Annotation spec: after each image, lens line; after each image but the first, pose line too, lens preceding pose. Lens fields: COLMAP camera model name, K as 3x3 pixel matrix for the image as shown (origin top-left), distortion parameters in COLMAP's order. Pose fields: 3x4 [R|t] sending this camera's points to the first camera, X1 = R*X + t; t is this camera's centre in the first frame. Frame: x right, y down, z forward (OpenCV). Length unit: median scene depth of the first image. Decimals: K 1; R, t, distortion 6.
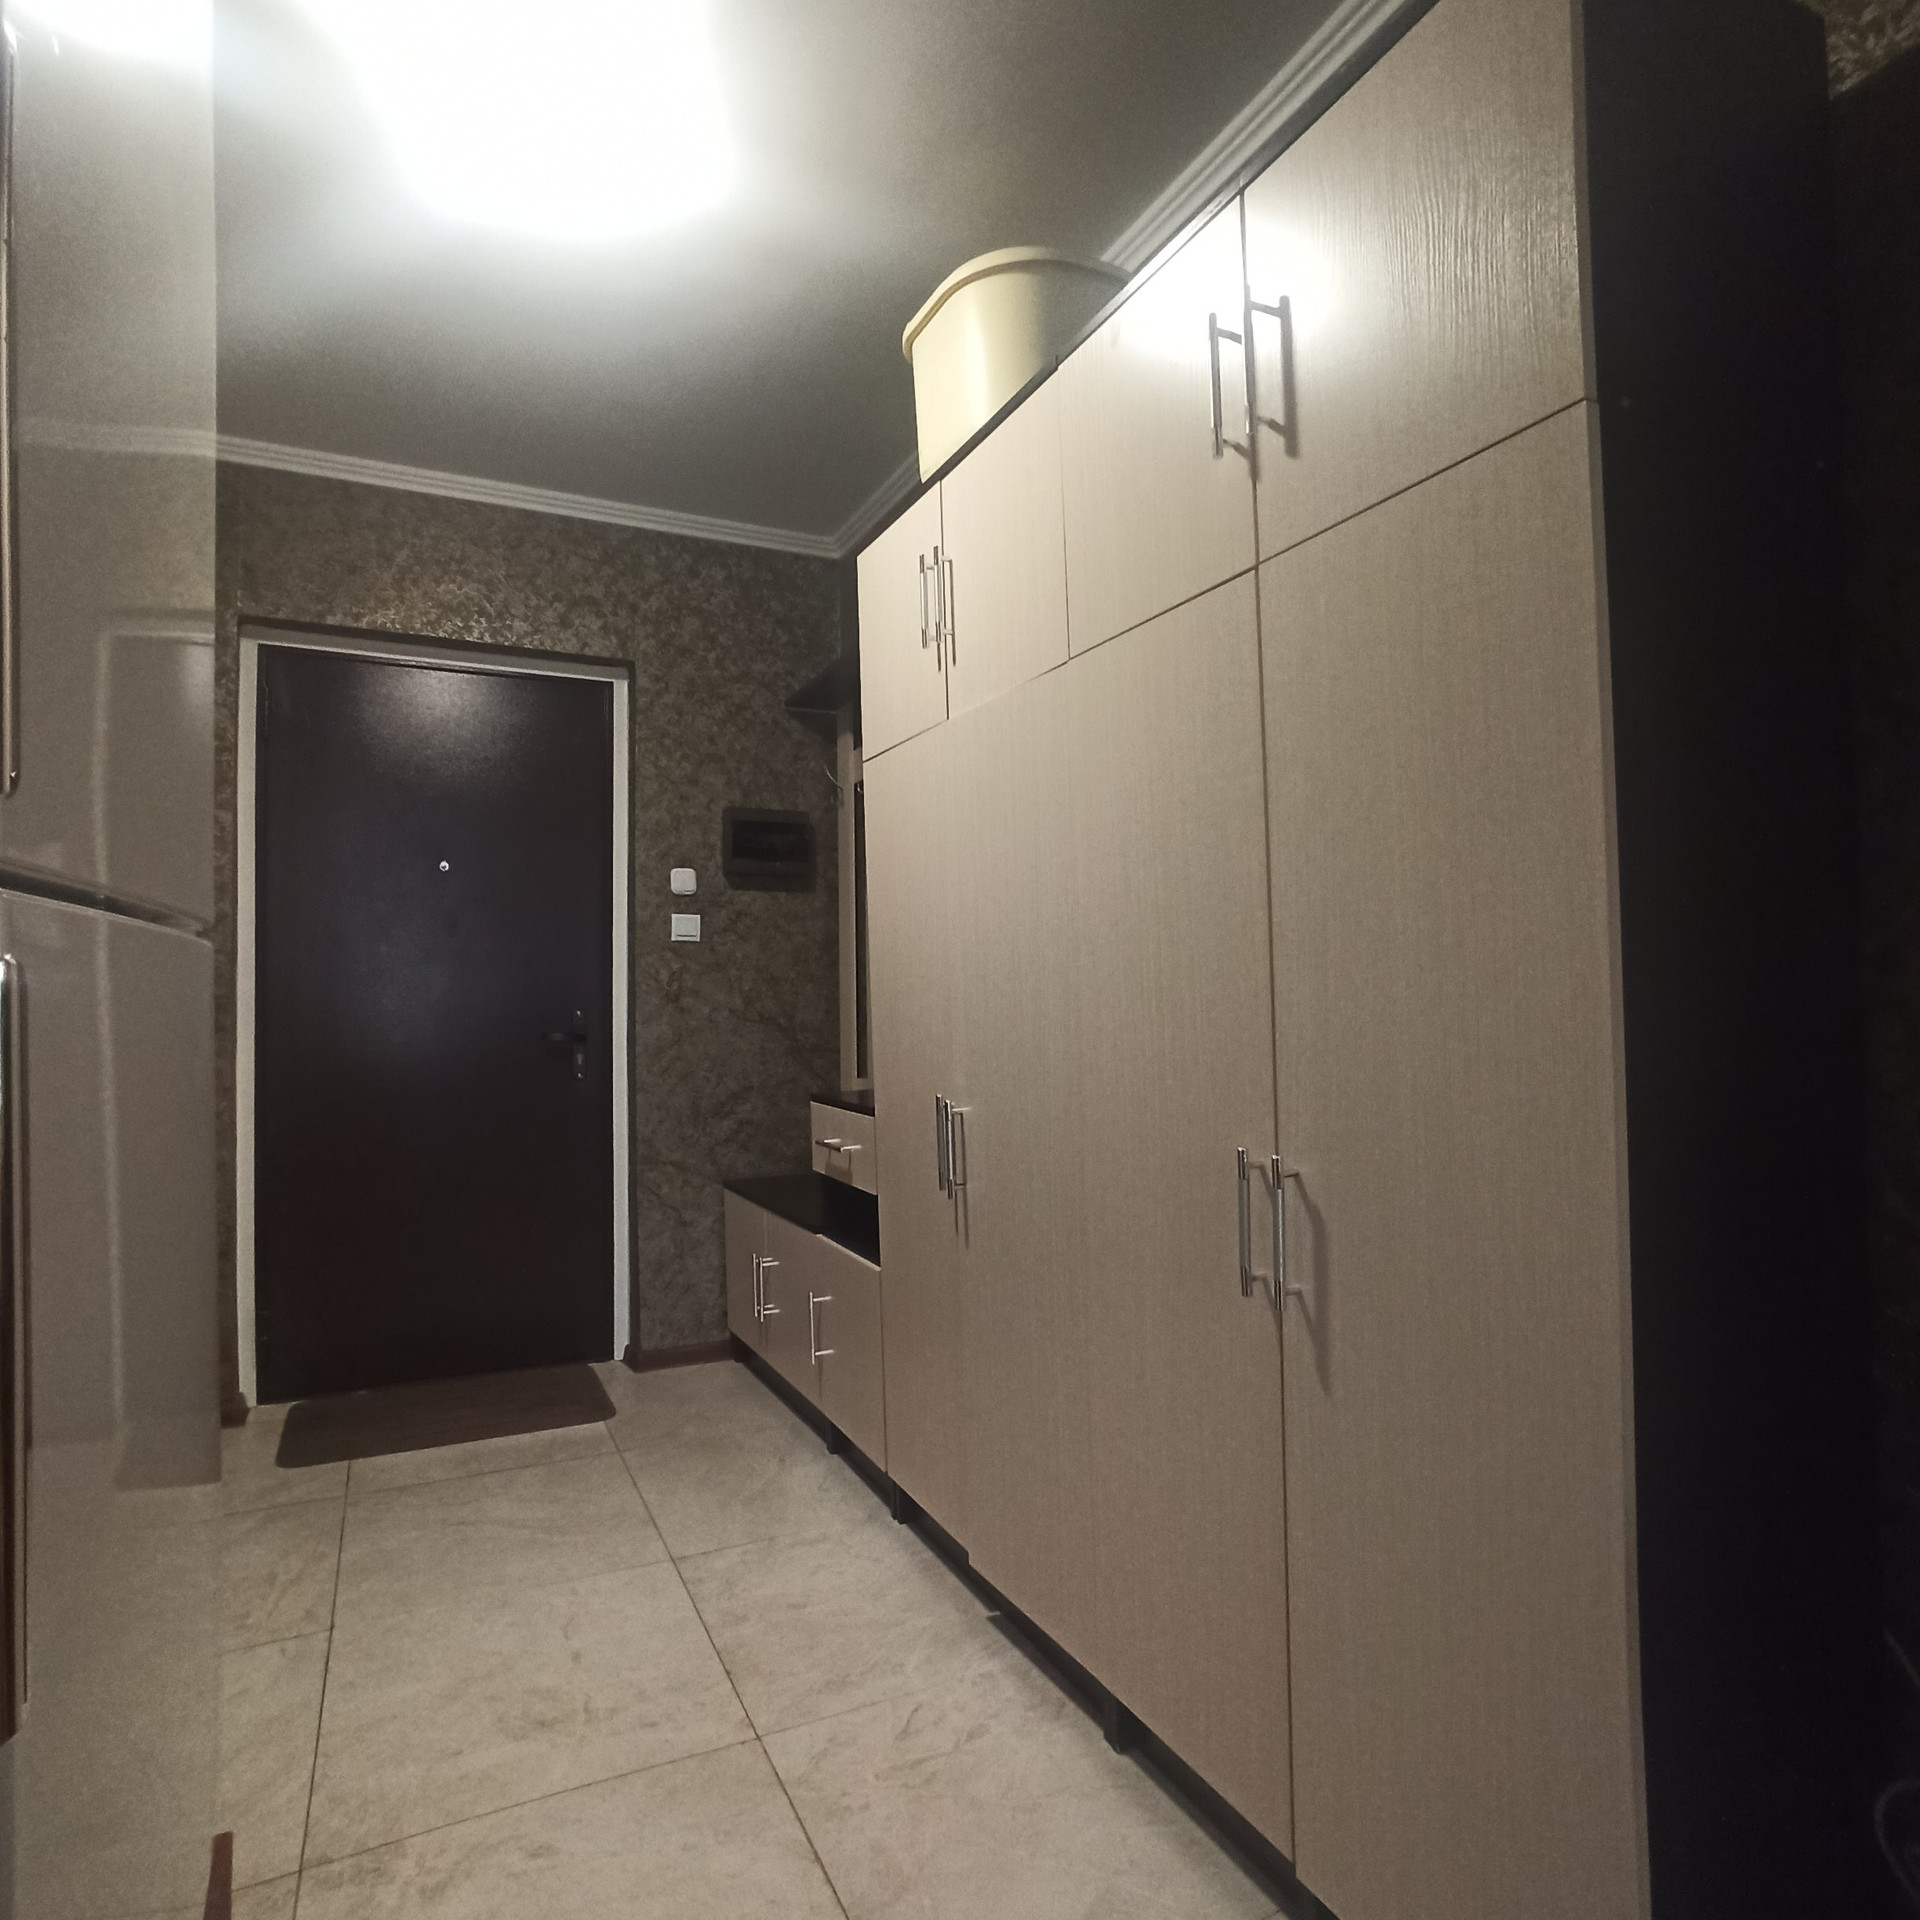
lens RADIAL K [[1160.9, 0, 946.4], [0, 1160.9, 975.1], [0, 0, 1]] dist [-0.071564, 0.046161]
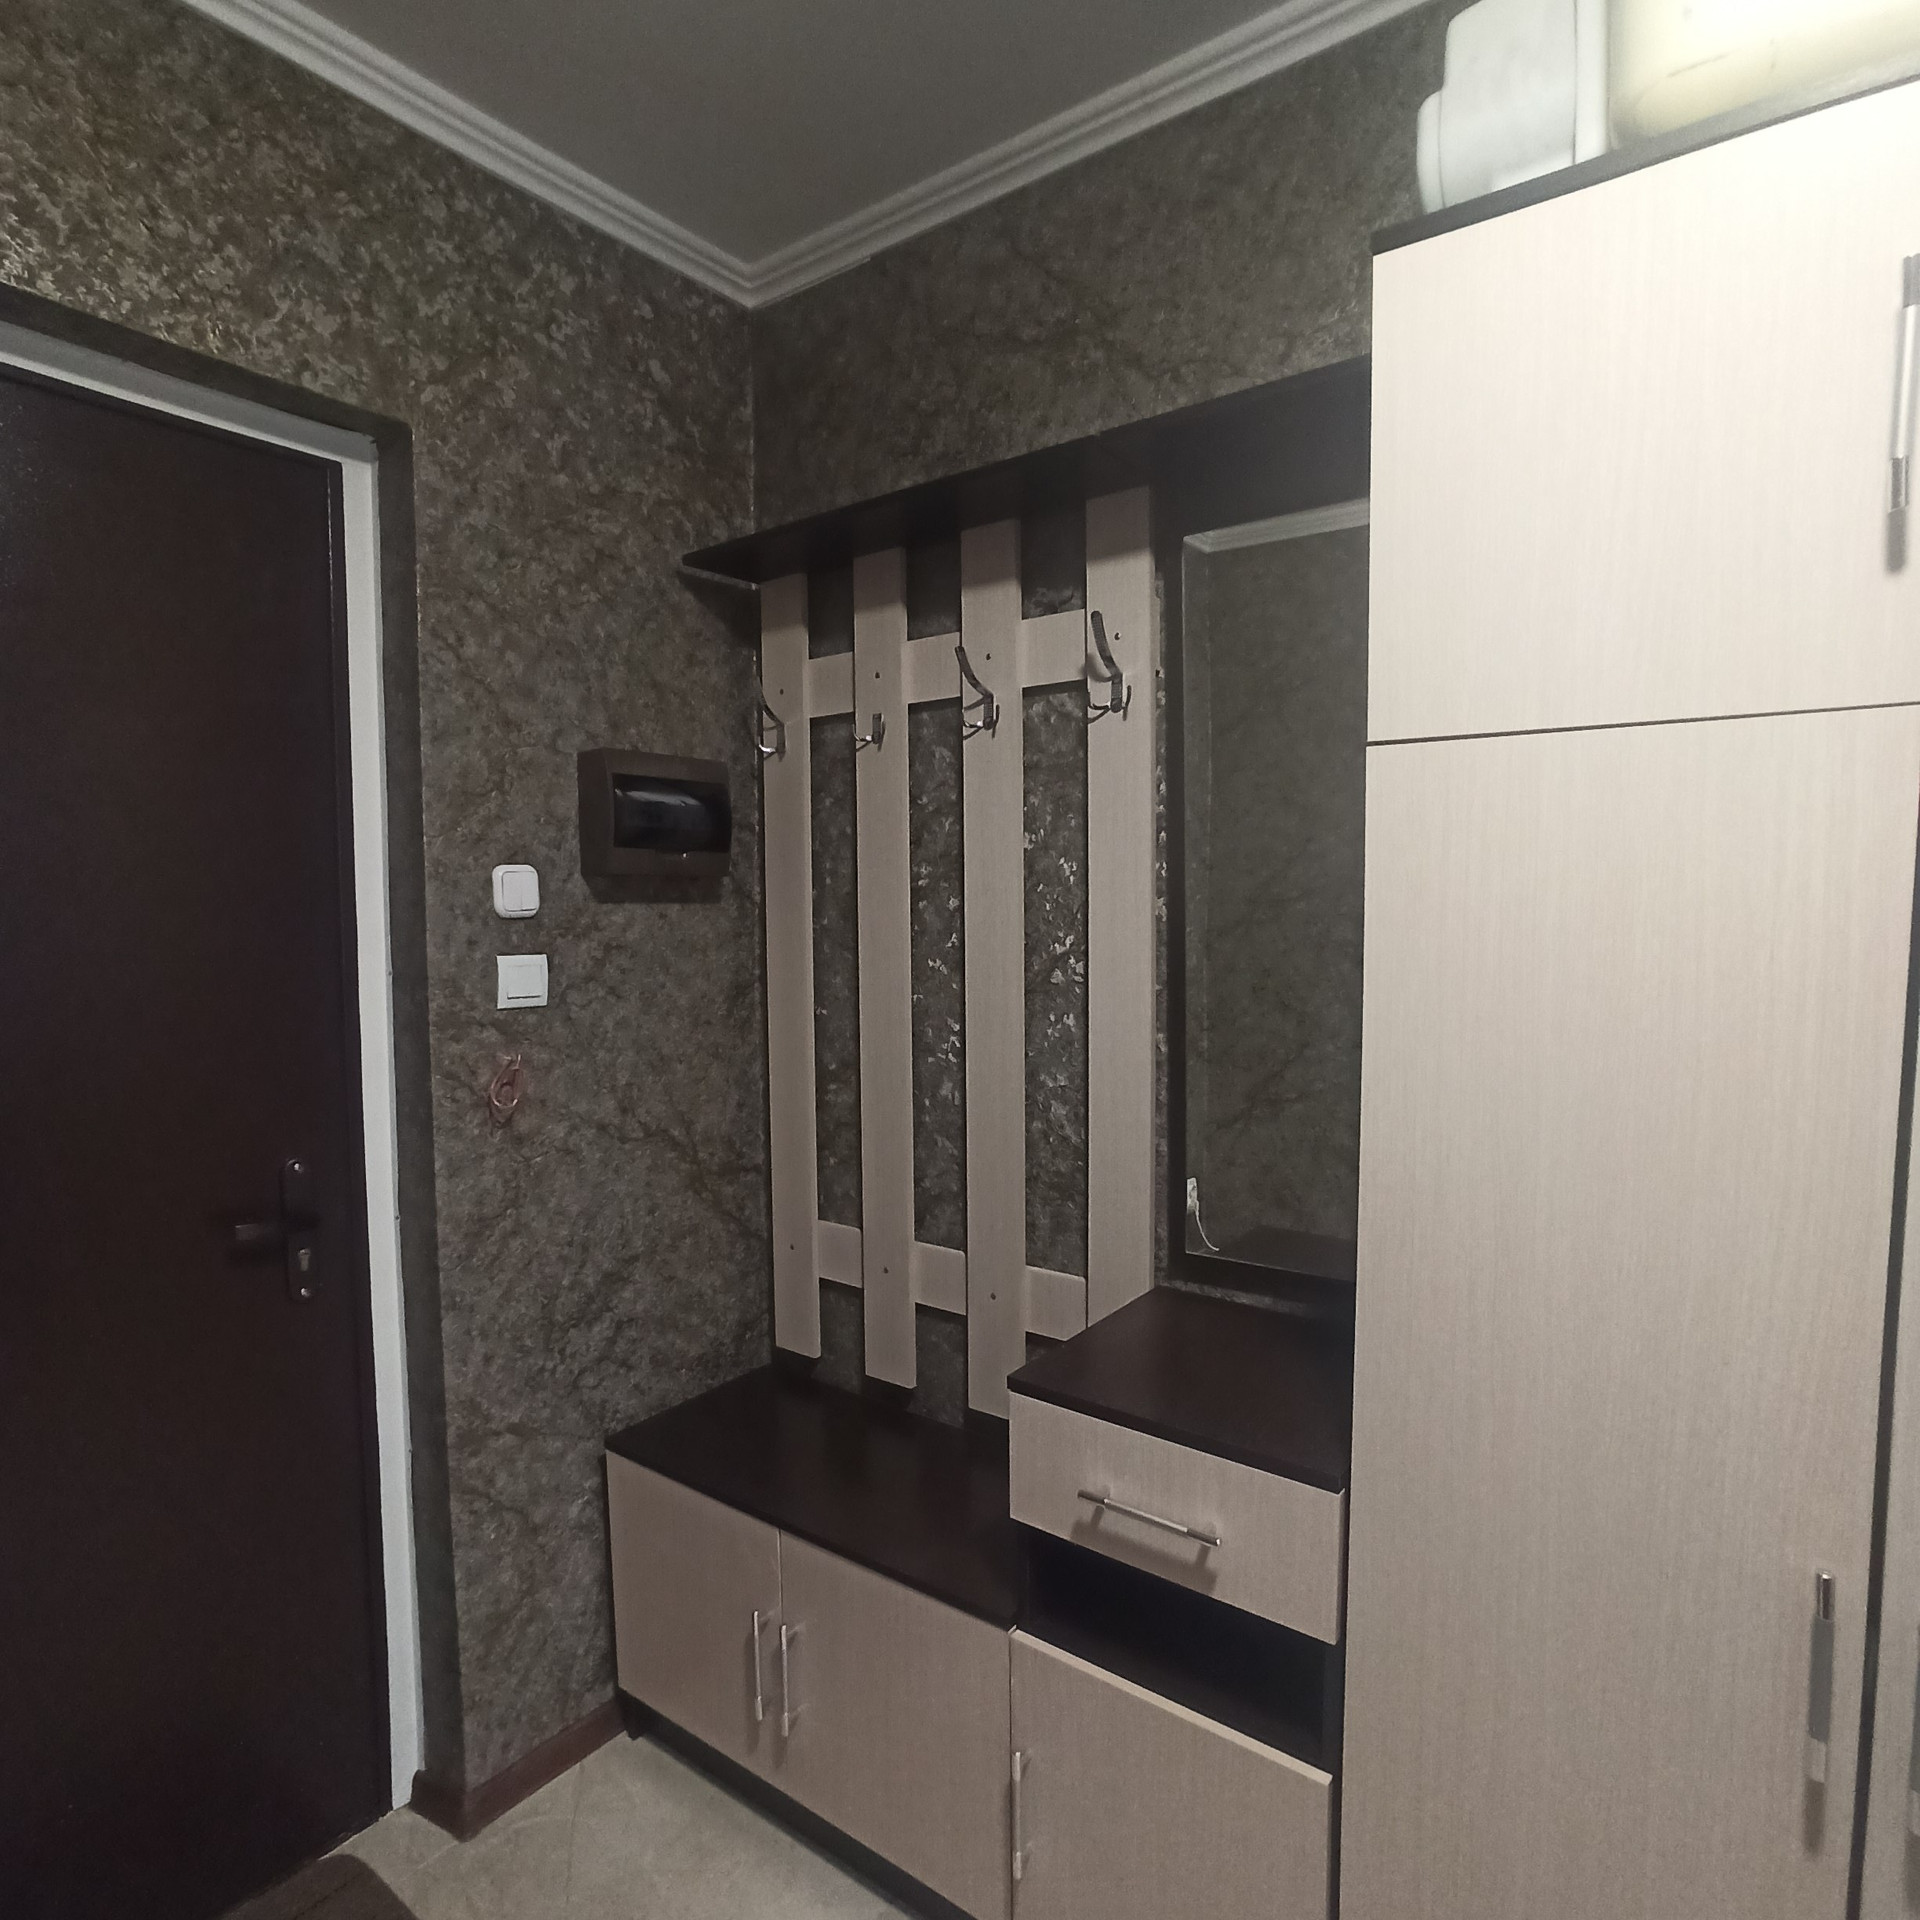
lens RADIAL K [[1166.9, 0, 964.1], [0, 1166.9, 985.7], [0, 0, 1]] dist [-0.052557, 0.029858]
pose [[0.889618, -0.023183, 0.456118, -0.286726], [-0.020339, 0.995709, 0.090277, -0.089959], [-0.456253, -0.089589, 0.885329, 0.454376]]
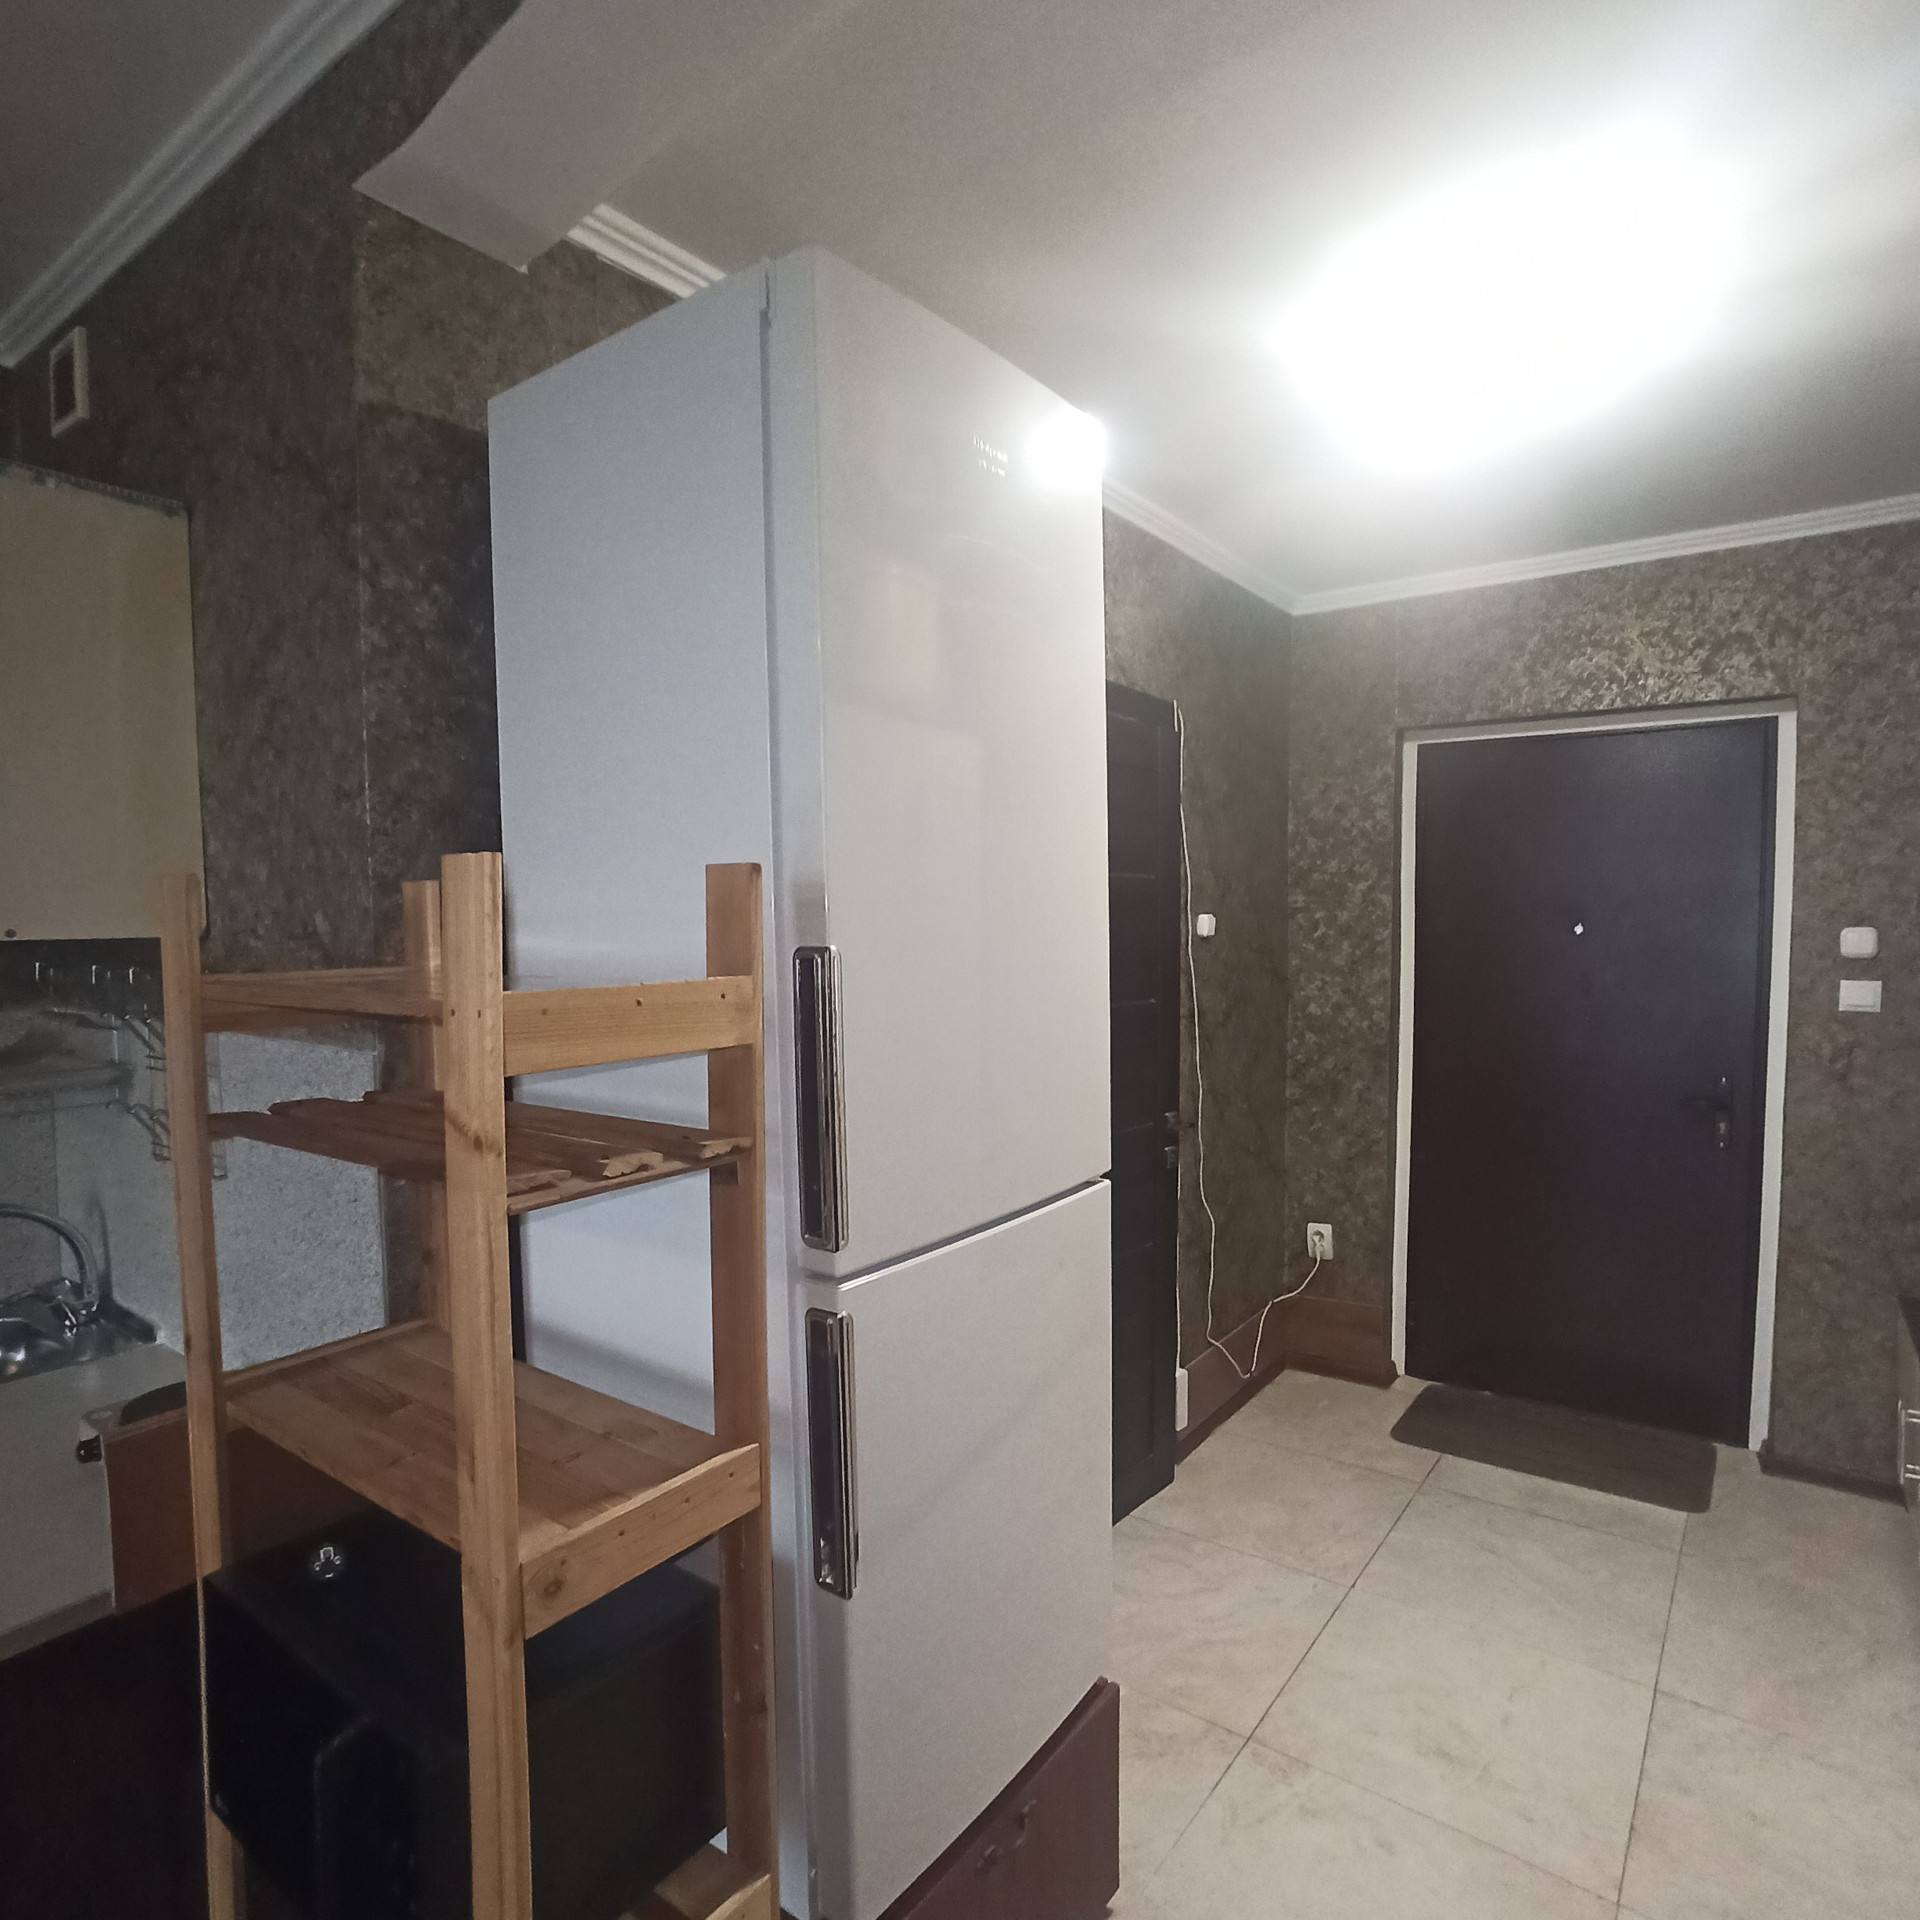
lens RADIAL K [[1160.9, 0, 946.4], [0, 1160.9, 975.1], [0, 0, 1]] dist [-0.071564, 0.046161]
pose [[0.463912, 0.048653, -0.884544, 0.204494], [0.016838, 0.997826, 0.063715, -0.122277], [0.885721, -0.044452, 0.462085, 0.006264]]
